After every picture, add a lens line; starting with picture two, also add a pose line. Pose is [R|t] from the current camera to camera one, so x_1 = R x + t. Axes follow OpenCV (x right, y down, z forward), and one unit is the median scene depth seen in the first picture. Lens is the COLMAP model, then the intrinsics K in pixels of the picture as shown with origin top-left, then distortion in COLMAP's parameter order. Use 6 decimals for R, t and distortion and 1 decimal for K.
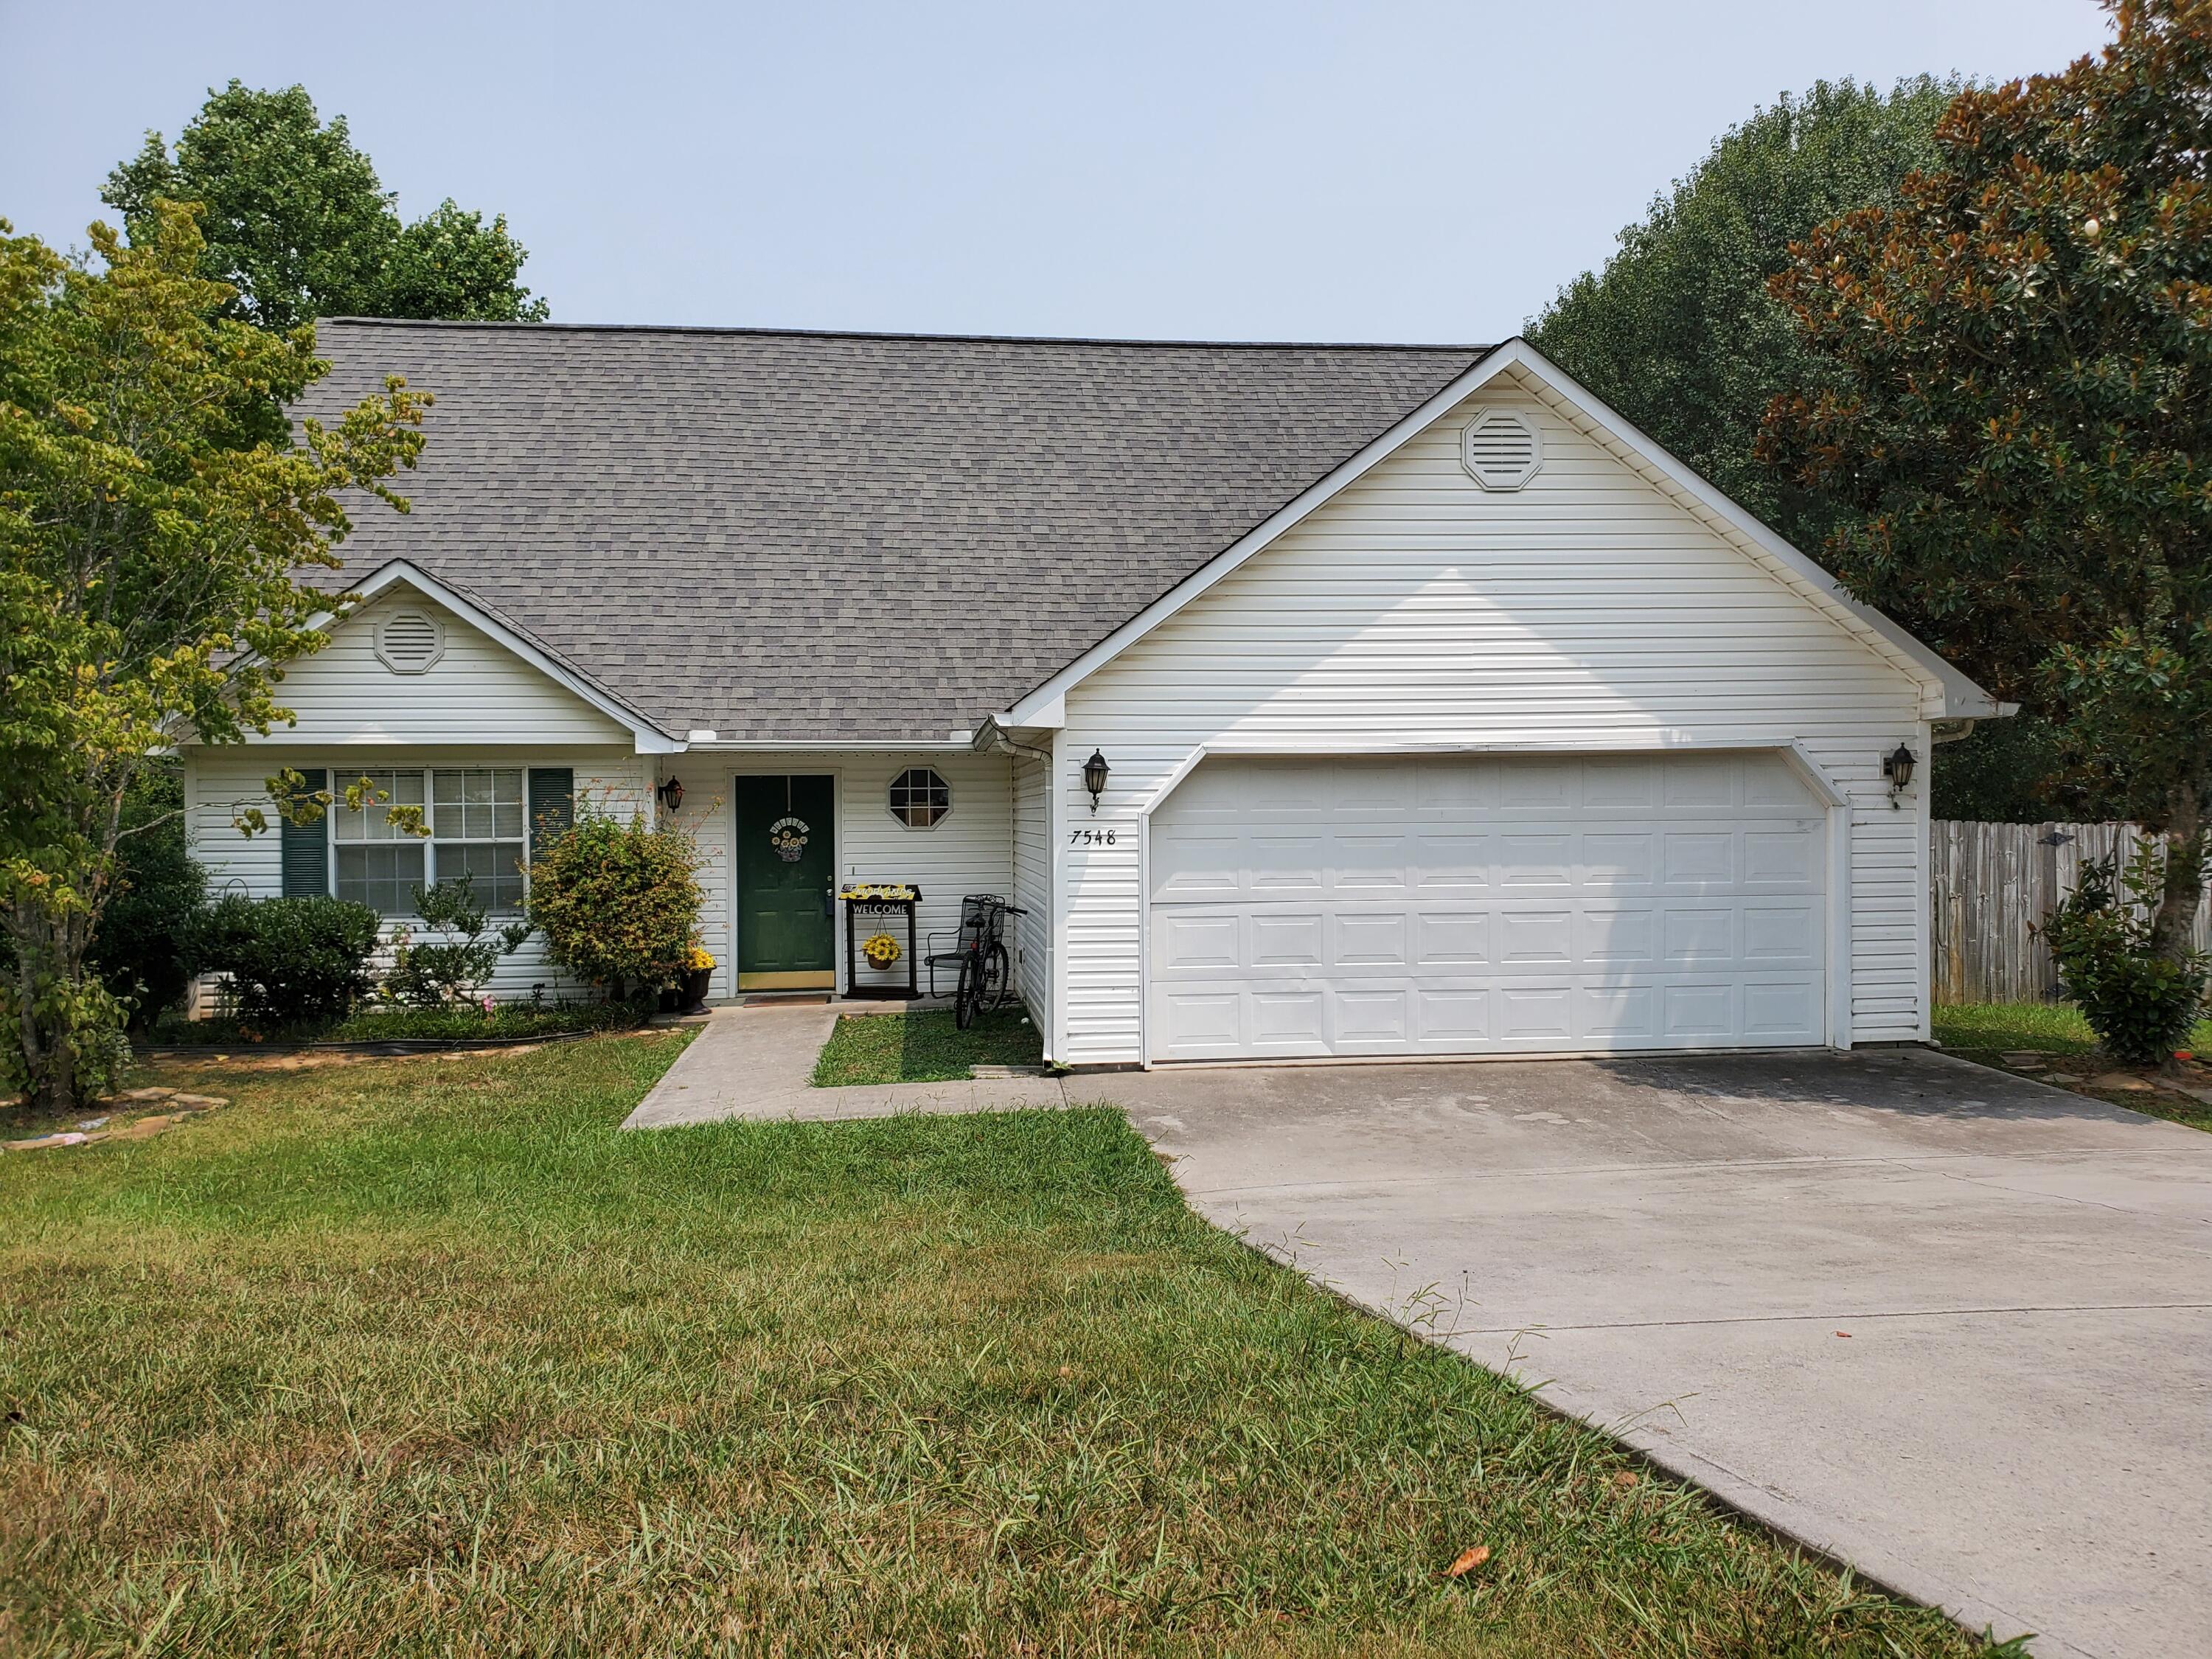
lens RADIAL K [[1729.0, 0, 1144.5], [0, 1729.0, 837.7], [0, 0, 1]] dist [0.103759, -0.182865]
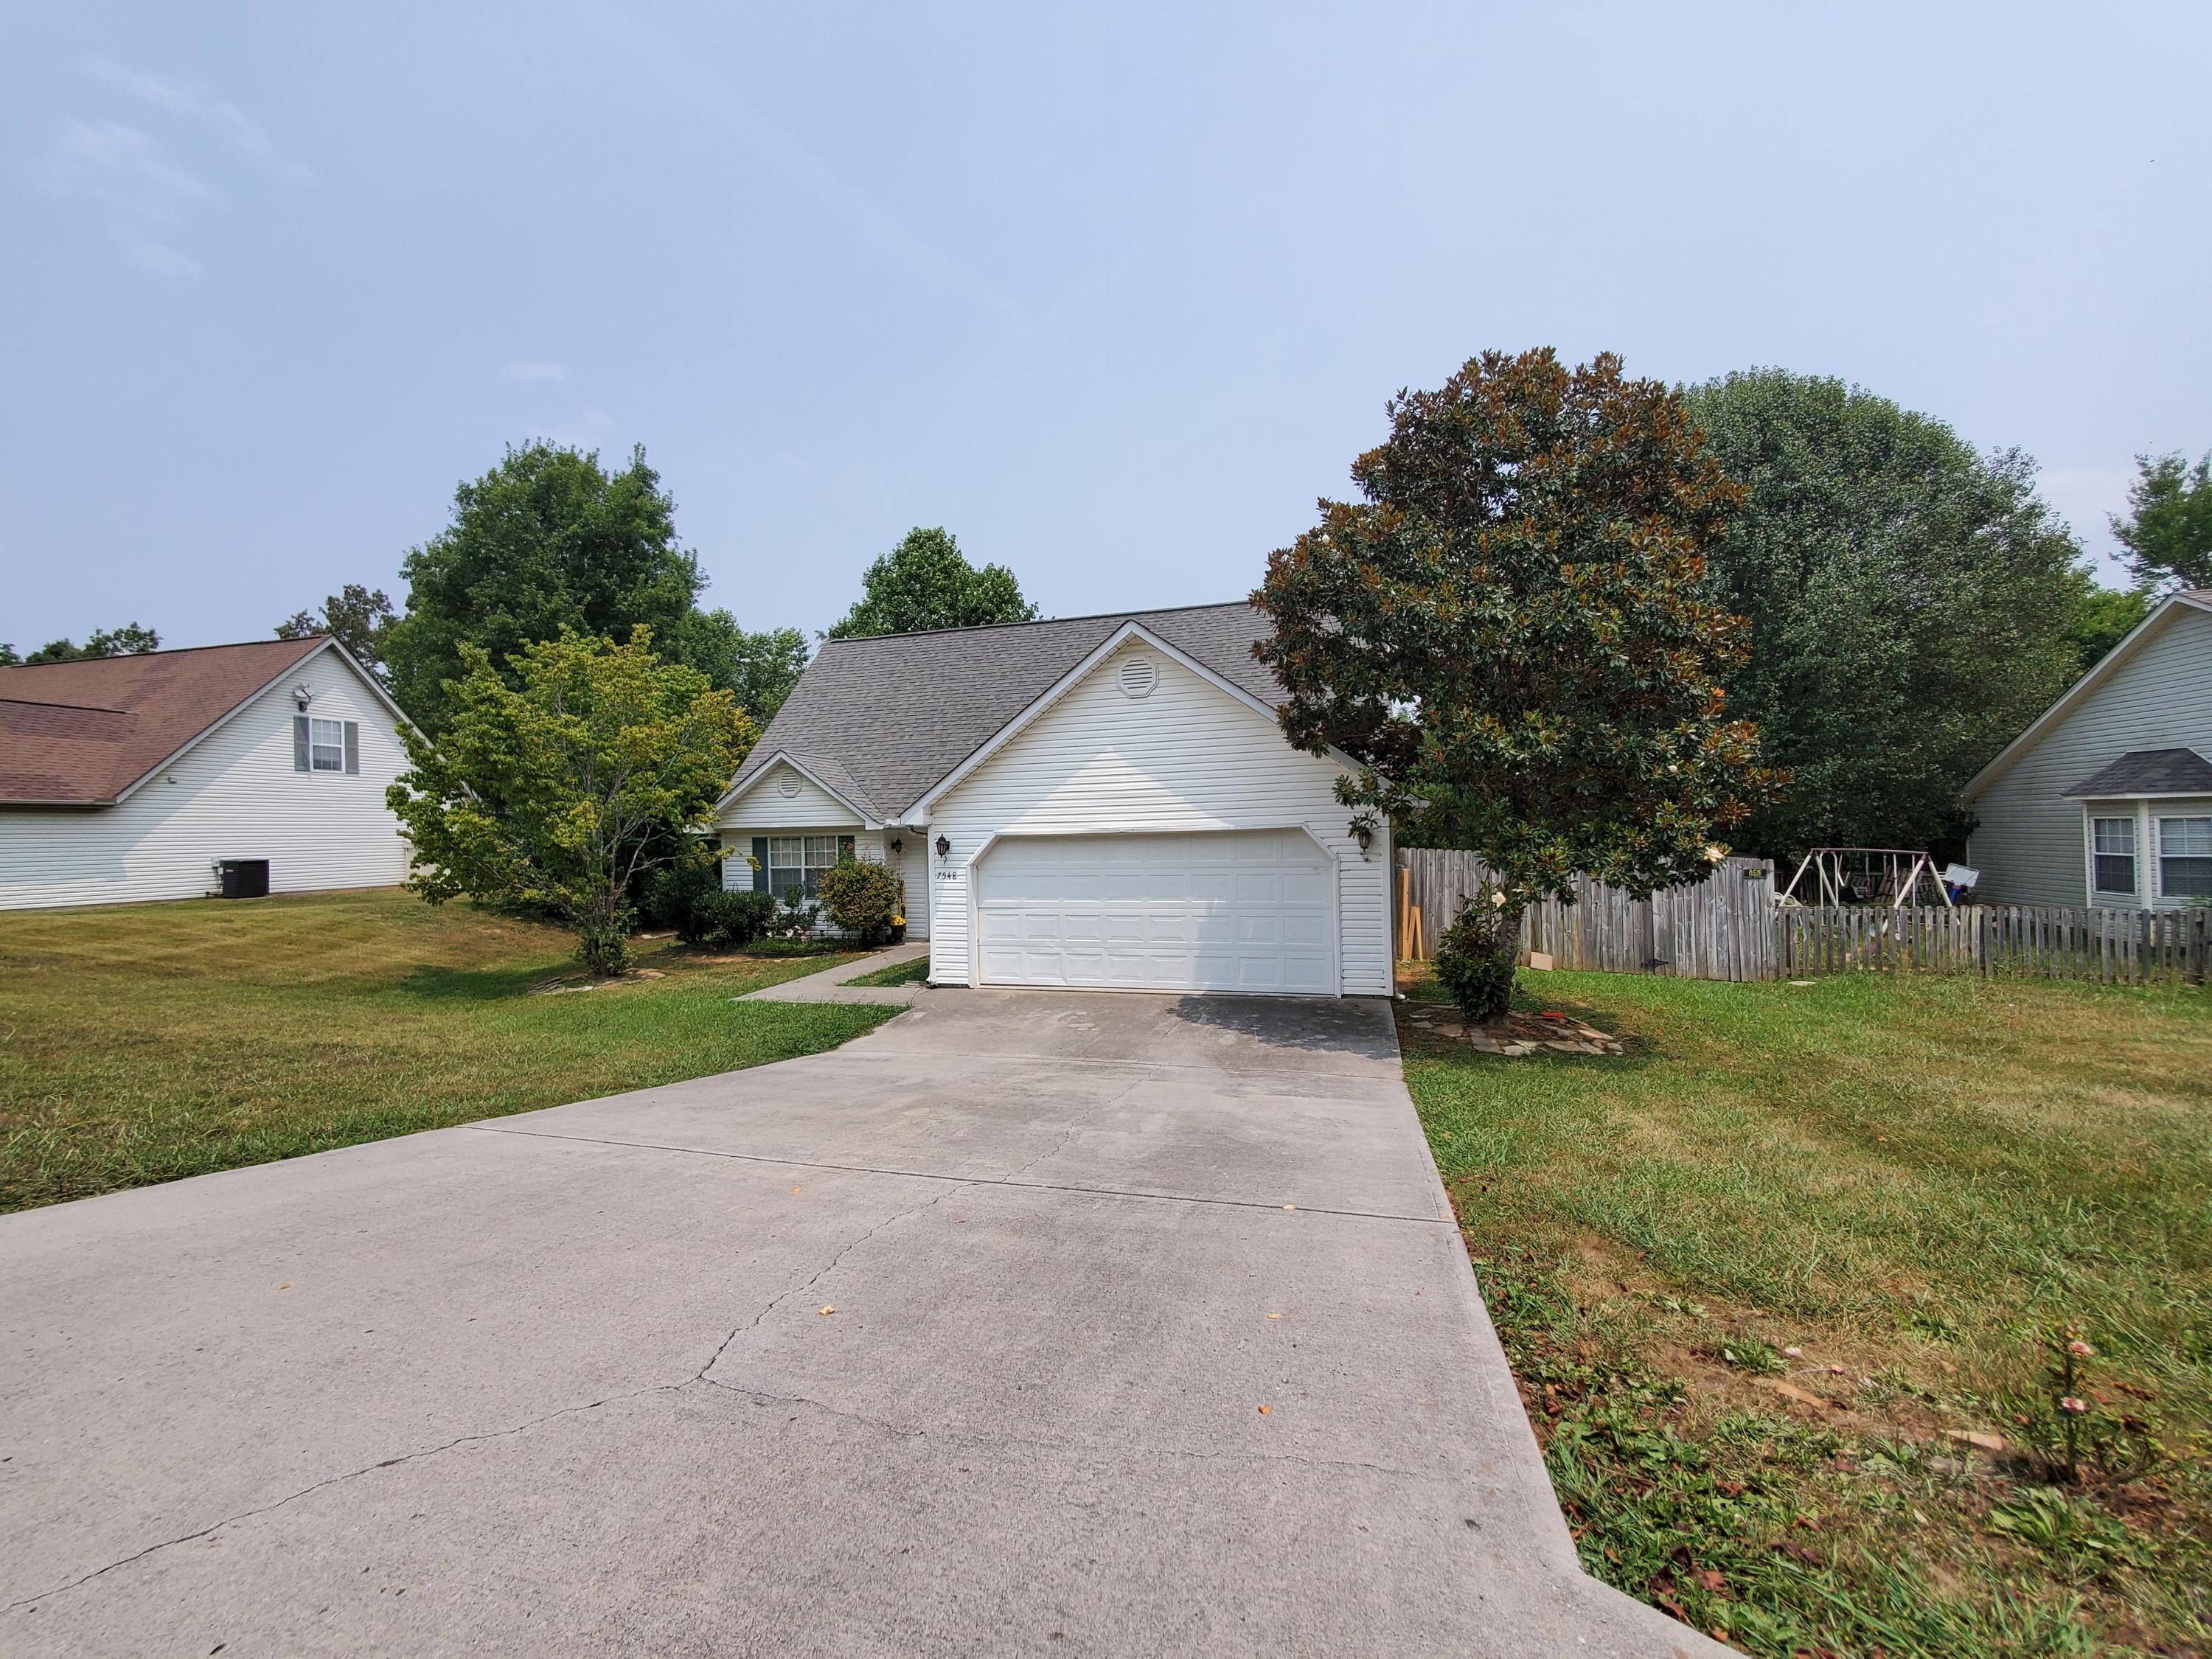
lens RADIAL K [[877.2, 0, 1100.3], [0, 877.2, 821.6], [0, 0, 1]] dist [0.001337, -0.000083]
pose [[0.914525, -0.014115, -0.404283, 0.410607], [0.007073, 0.999796, -0.018908, -0.031889], [0.404467, 0.014432, 0.914439, 0.069815]]
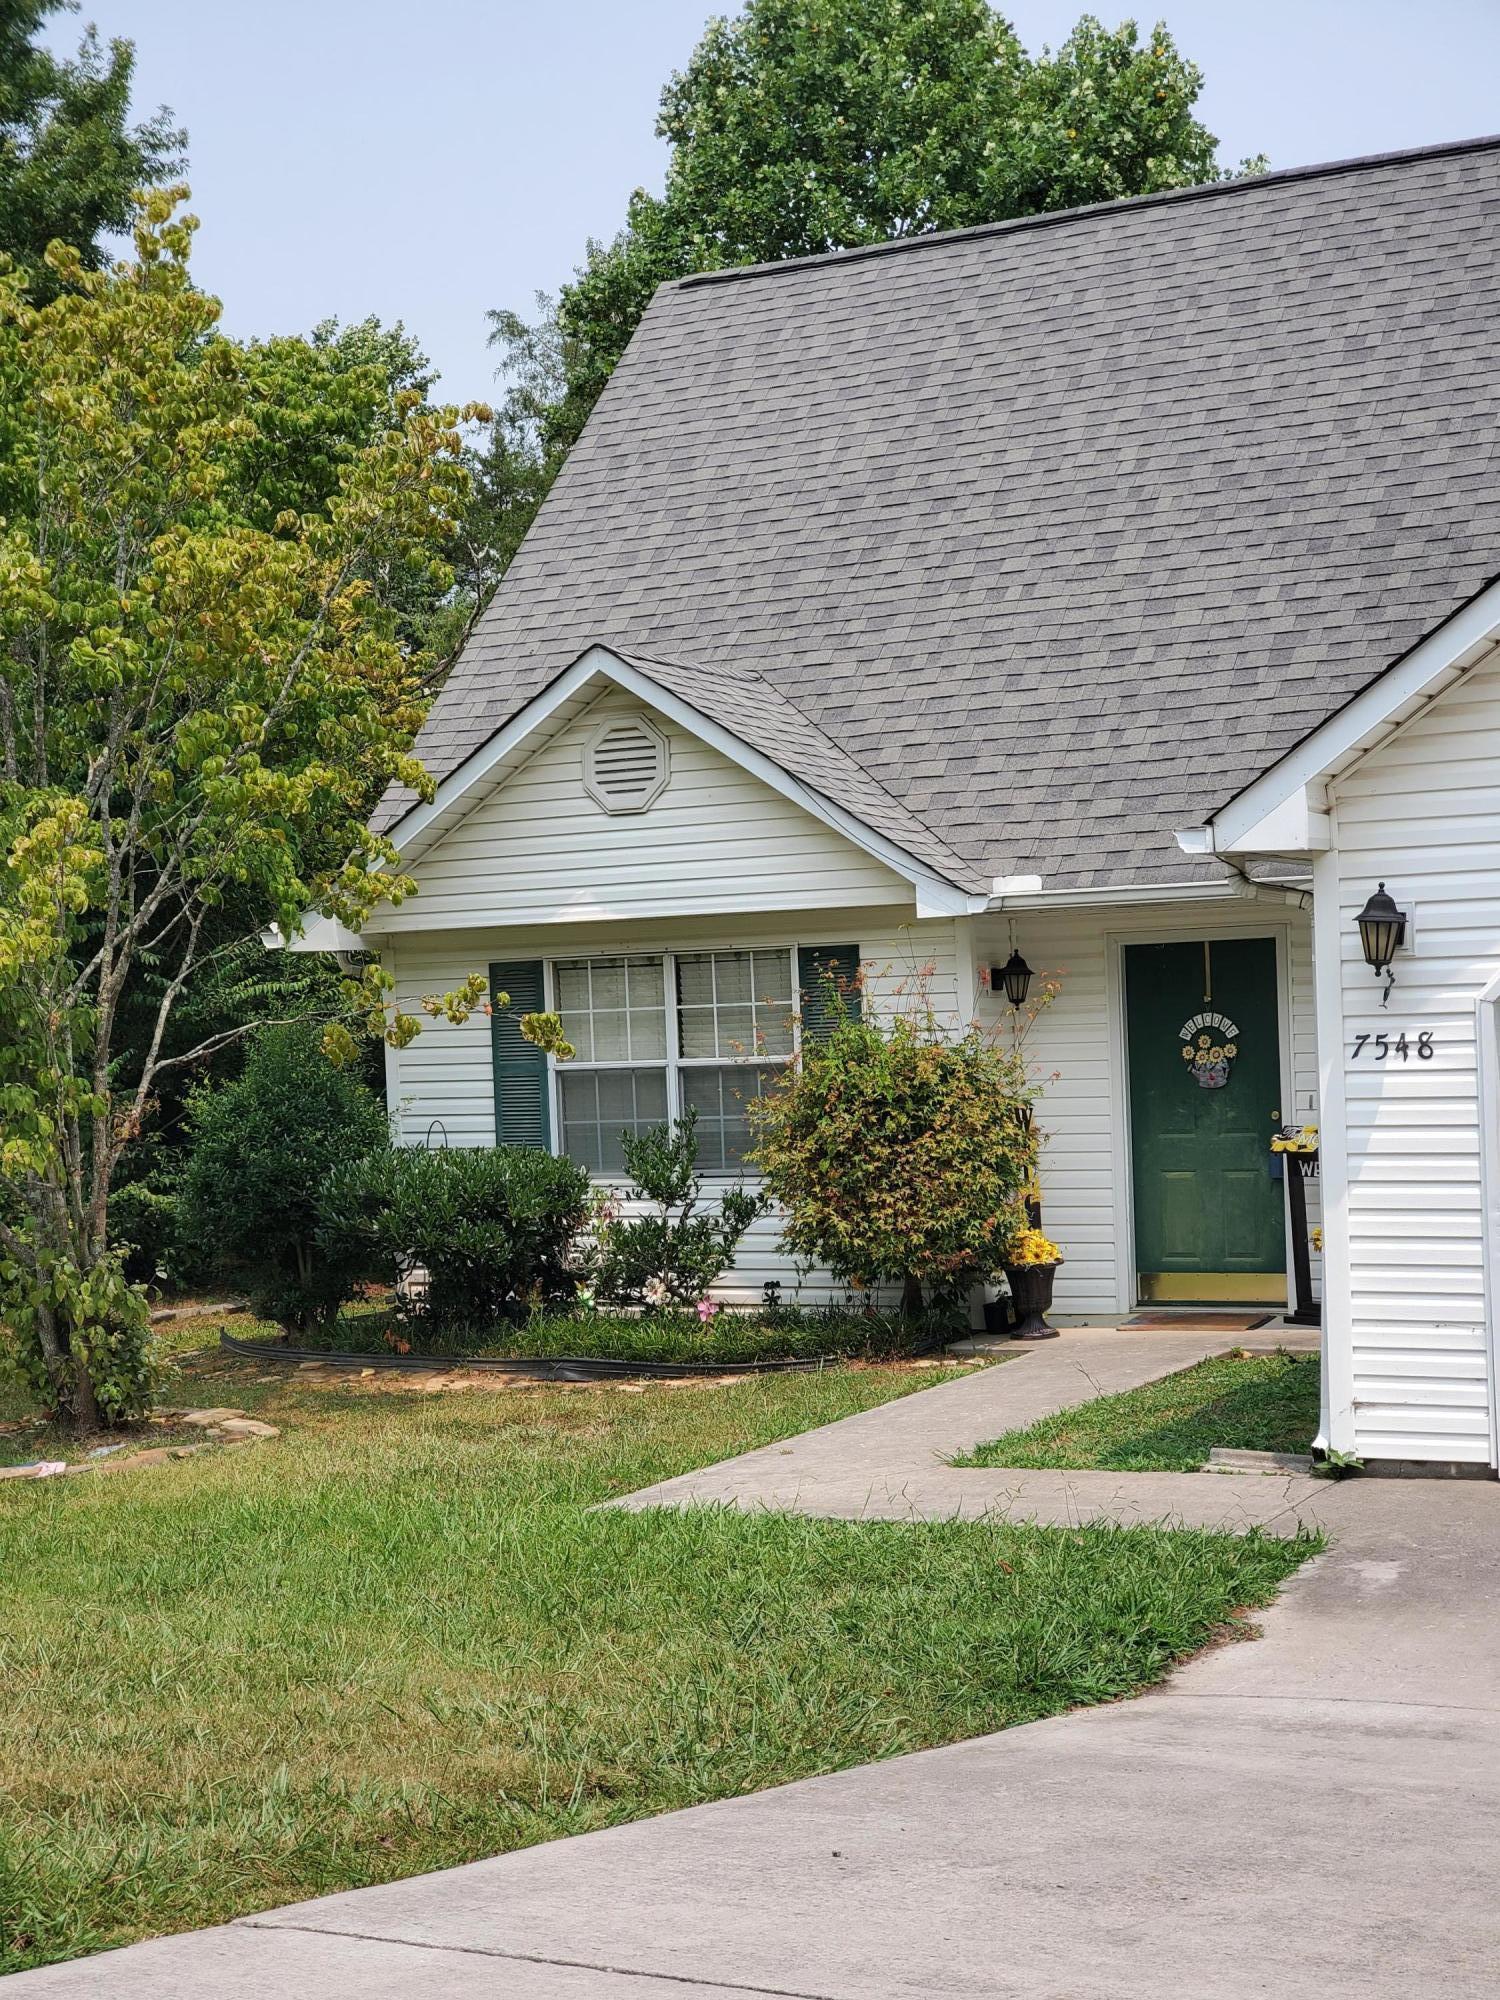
lens RADIAL K [[2973.3, 0, 754.1], [0, 2973.3, 1084.5], [0, 0, 1]] dist [0.021277, 0.727787]
pose [[0.822961, -0.009597, -0.568017, 0.242320], [0.020028, 0.999726, 0.012126, -0.002568], [0.567745, -0.021356, 0.822927, 0.079330]]
